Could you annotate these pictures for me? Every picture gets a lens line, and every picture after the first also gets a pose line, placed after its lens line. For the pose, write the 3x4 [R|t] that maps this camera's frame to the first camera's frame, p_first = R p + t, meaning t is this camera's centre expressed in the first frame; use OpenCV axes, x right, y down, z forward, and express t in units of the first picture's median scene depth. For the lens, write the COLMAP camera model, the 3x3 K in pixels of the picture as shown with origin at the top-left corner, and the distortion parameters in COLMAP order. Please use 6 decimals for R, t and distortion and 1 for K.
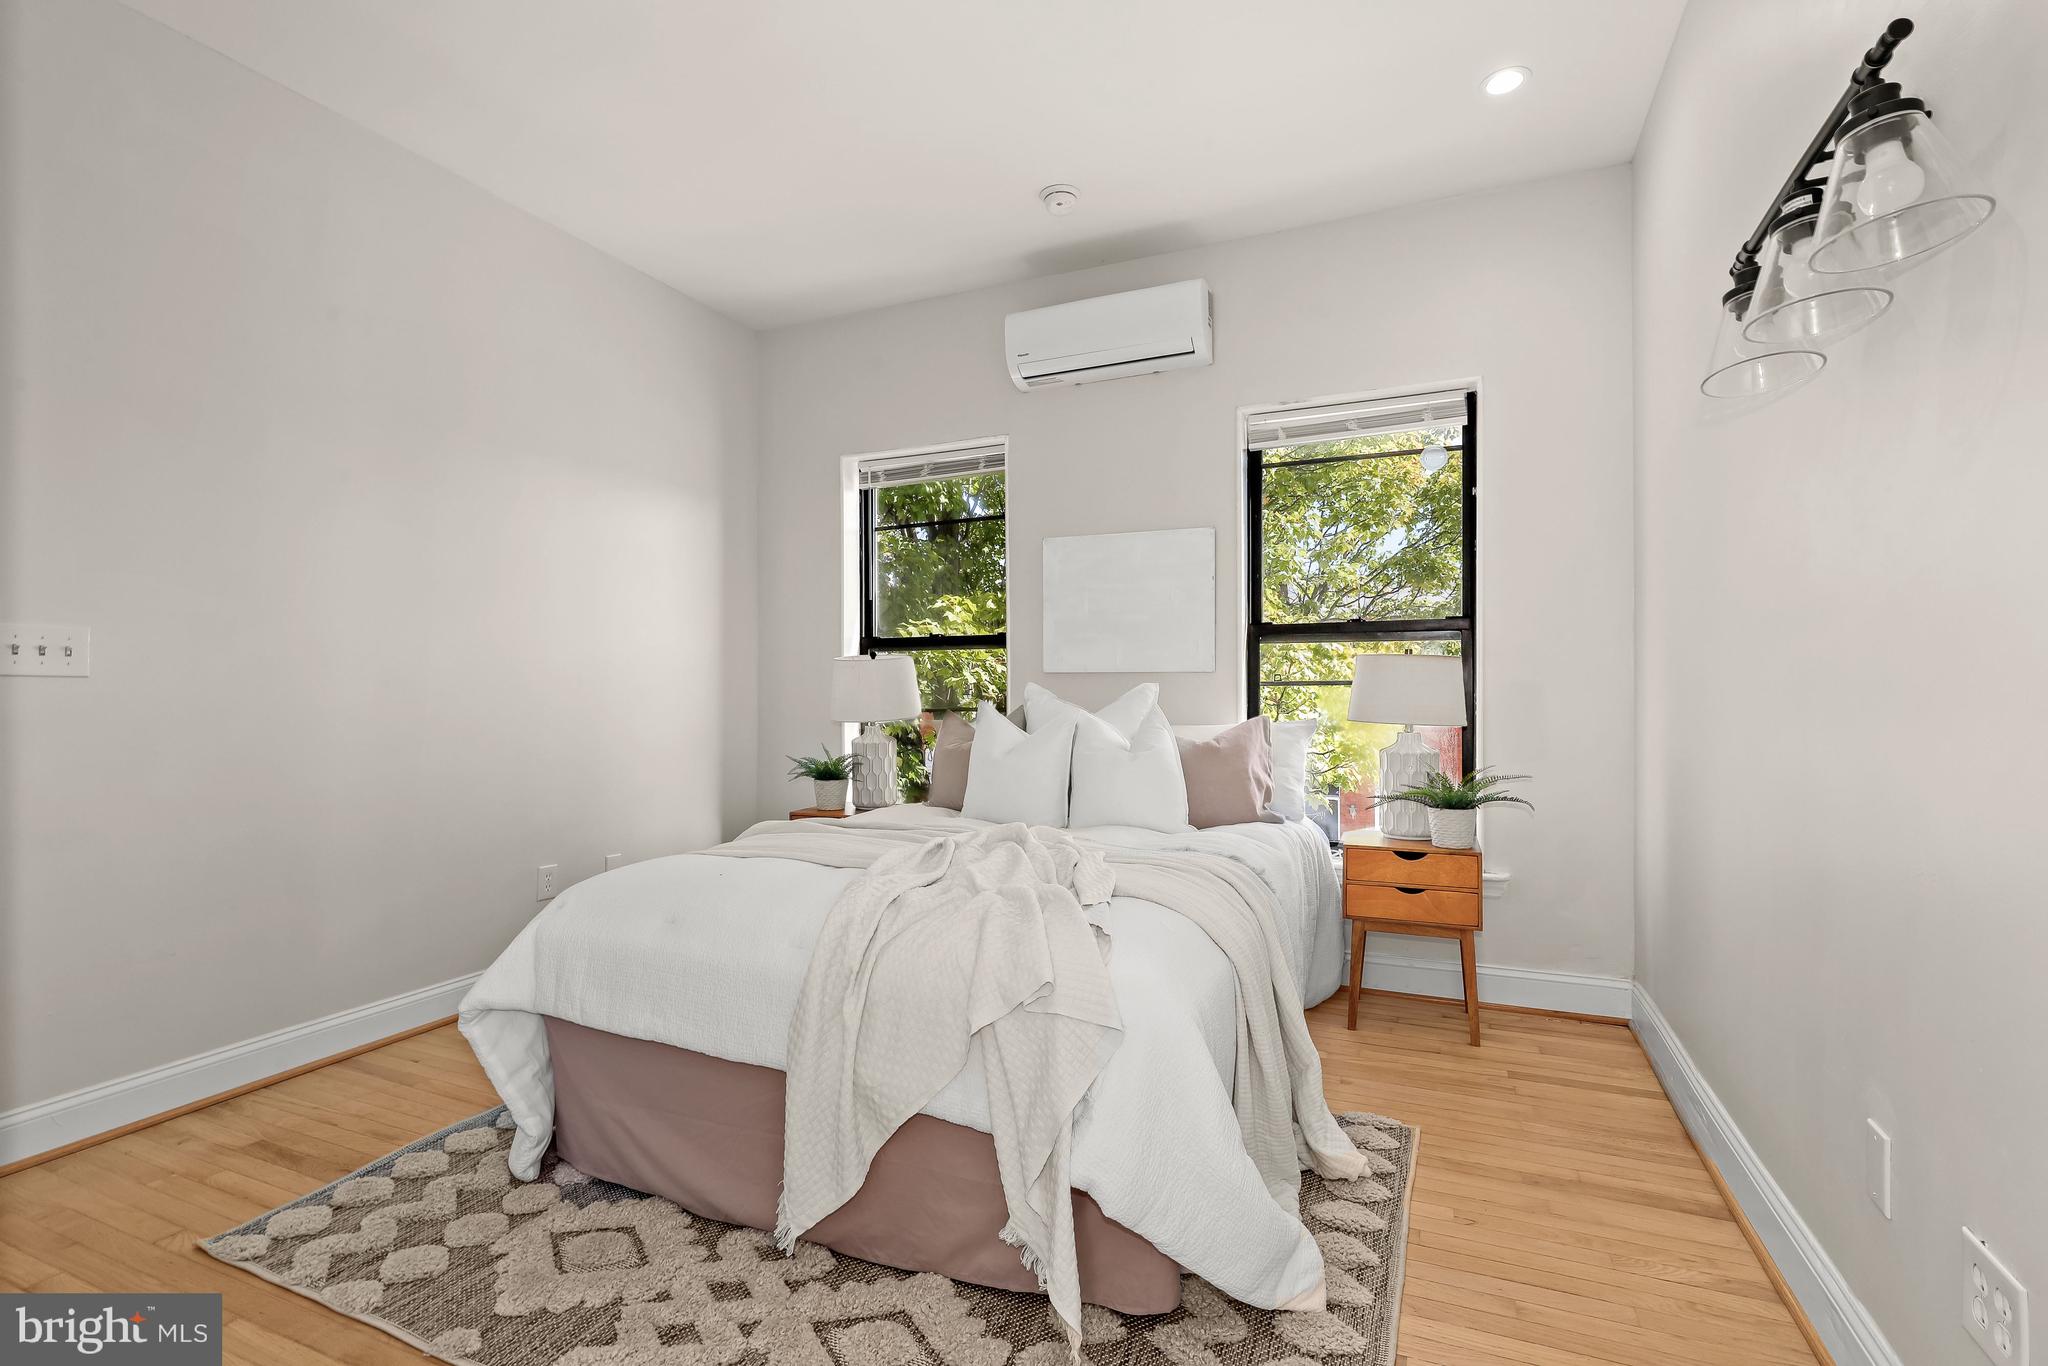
lens RADIAL K [[944.6, 0, 1026.8], [0, 944.6, 694.3], [0, 0, 1]] dist [0.002128, -0.000192]
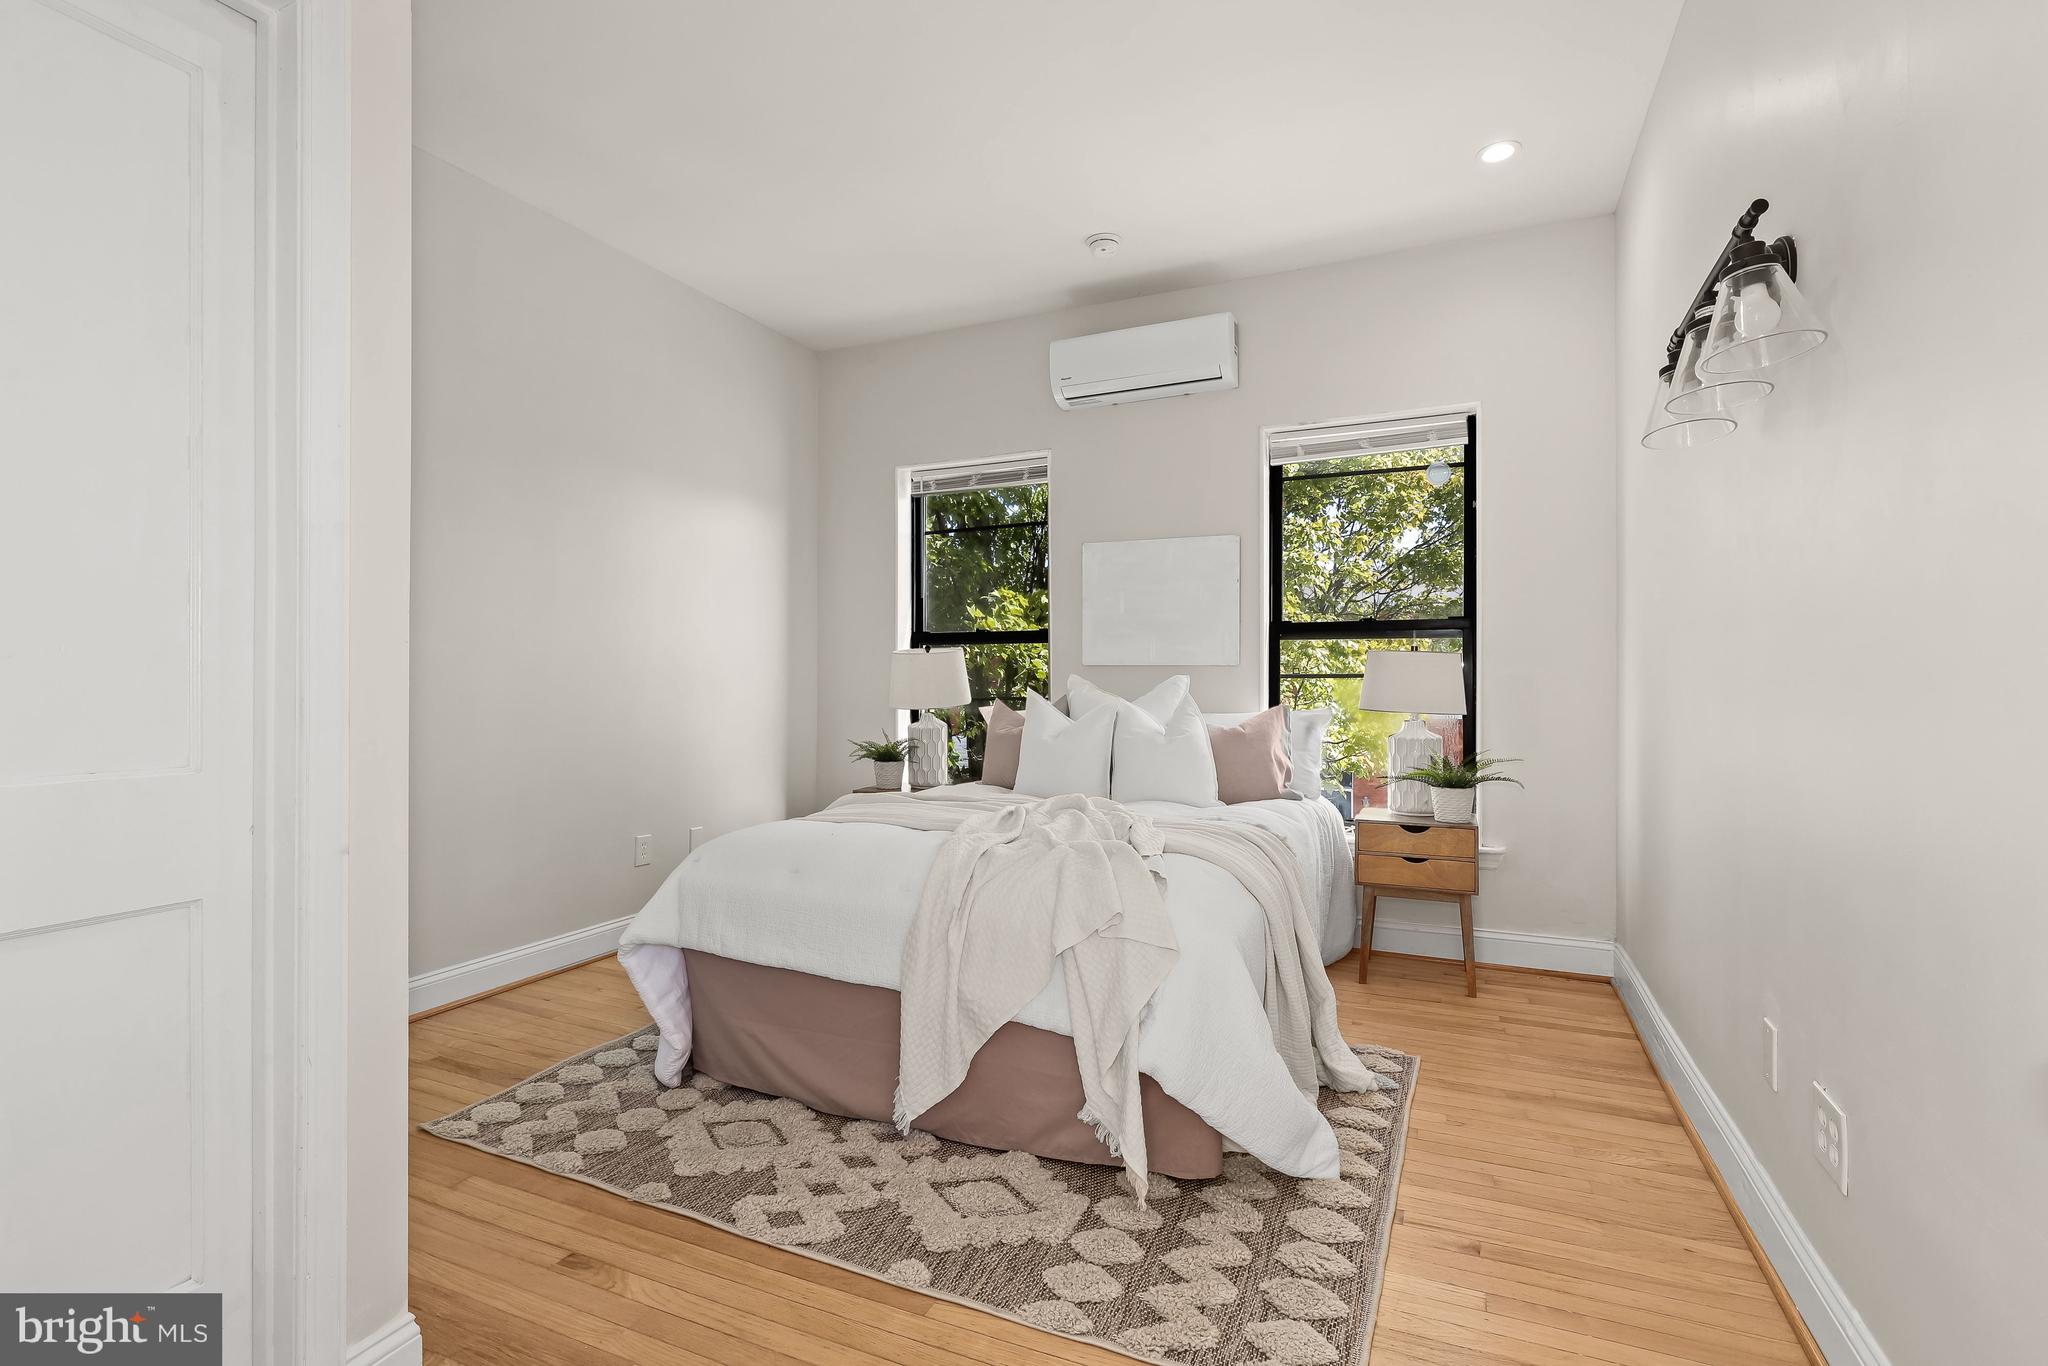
lens RADIAL K [[944.6, 0, 1022.0], [0, 944.6, 678.1], [0, 0, 1]] dist [0.002128, -0.000192]
pose [[0.999832, 0.004808, -0.017684, -0.063190], [-0.004933, 0.999963, -0.007043, 0.000490], [0.017650, 0.007129, 0.999819, -0.195420]]
